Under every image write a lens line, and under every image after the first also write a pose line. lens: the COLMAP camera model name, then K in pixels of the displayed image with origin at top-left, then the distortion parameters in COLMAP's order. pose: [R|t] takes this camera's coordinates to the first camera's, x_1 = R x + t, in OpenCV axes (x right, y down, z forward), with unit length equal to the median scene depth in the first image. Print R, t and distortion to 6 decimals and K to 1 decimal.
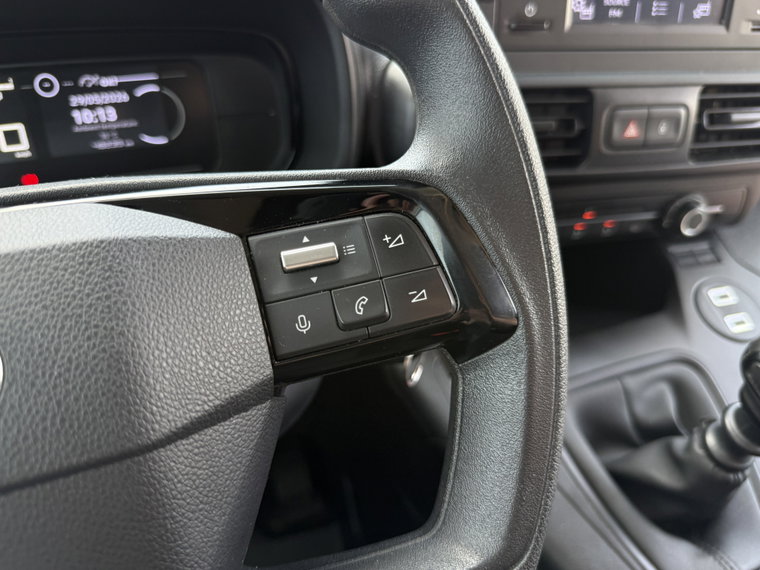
lens RADIAL K [[595.0, 0, 382.1], [0, 595.0, 302.9], [0, 0, 1]] dist [0.004279, -0.067009]
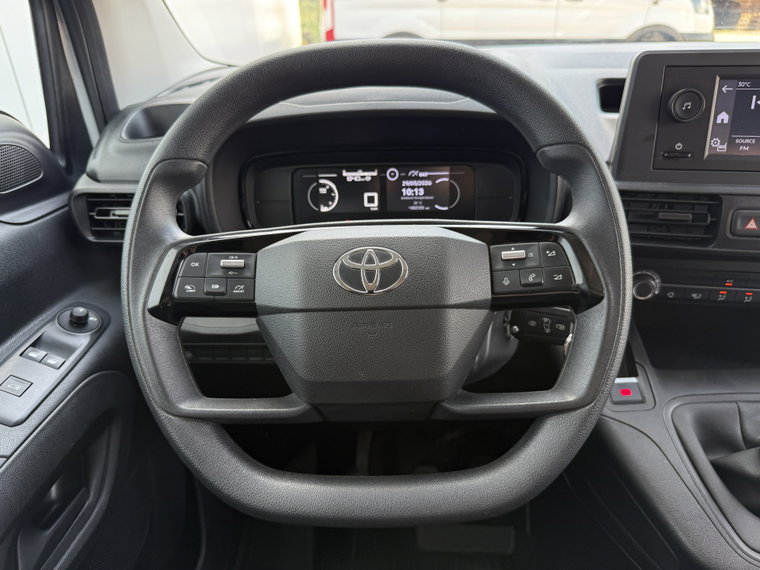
lens RADIAL K [[595.0, 0, 382.1], [0, 595.0, 302.9], [0, 0, 1]] dist [0.004279, -0.067009]
pose [[0.921453, 0.128861, -0.366495, 0.149017], [-0.175516, 0.979704, -0.096820, 0.219591], [0.346580, 0.153541, 0.925369, -0.698970]]
